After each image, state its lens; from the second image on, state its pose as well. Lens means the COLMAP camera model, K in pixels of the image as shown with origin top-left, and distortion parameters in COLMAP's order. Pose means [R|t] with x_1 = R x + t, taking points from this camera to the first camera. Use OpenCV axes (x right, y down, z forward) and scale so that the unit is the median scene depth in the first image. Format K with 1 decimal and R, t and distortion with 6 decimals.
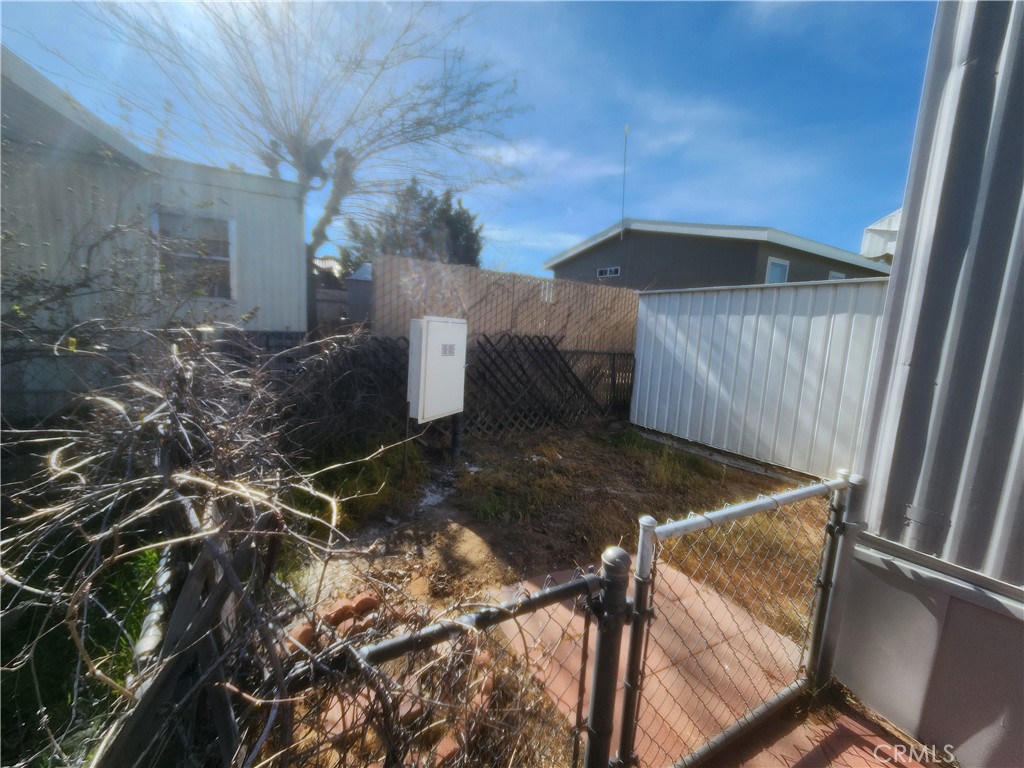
lens RADIAL K [[427.3, 0, 512.0], [0, 427.3, 384.0], [0, 0, 1]] dist [0.002375, 0.000122]
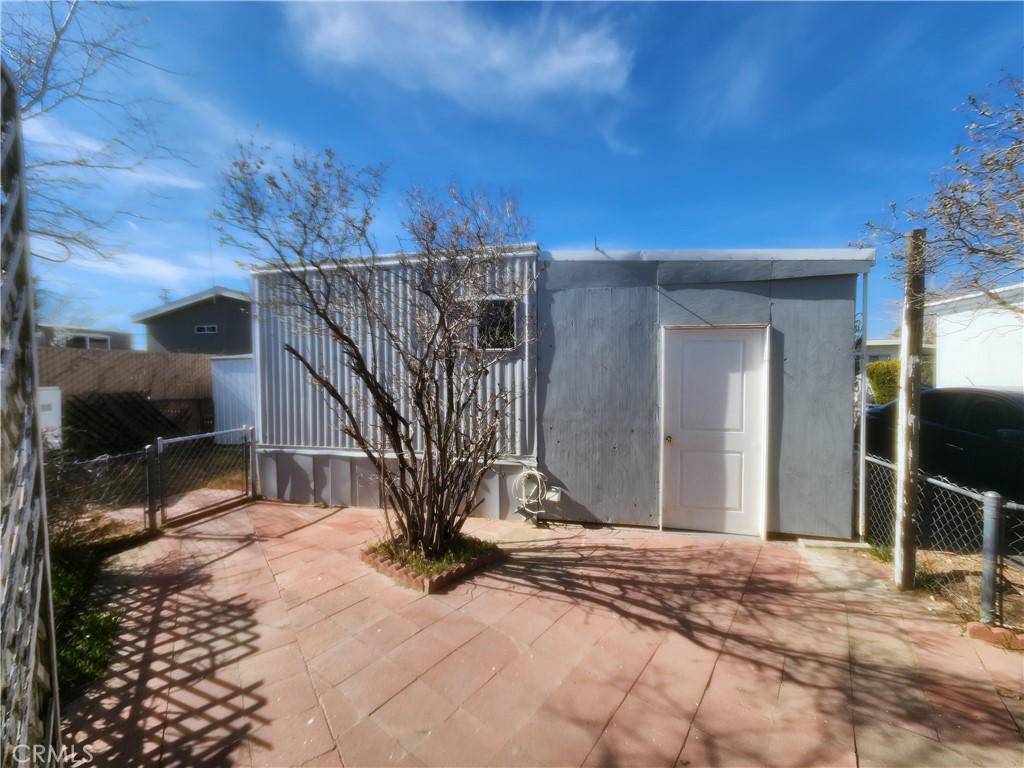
lens RADIAL K [[427.3, 0, 512.0], [0, 427.3, 384.0], [0, 0, 1]] dist [0.002375, 0.000122]
pose [[0.708025, -0.080342, 0.701602, -0.026643], [0.141126, 0.989564, -0.029101, 0.079474], [-0.691942, 0.119618, 0.711974, -0.872316]]
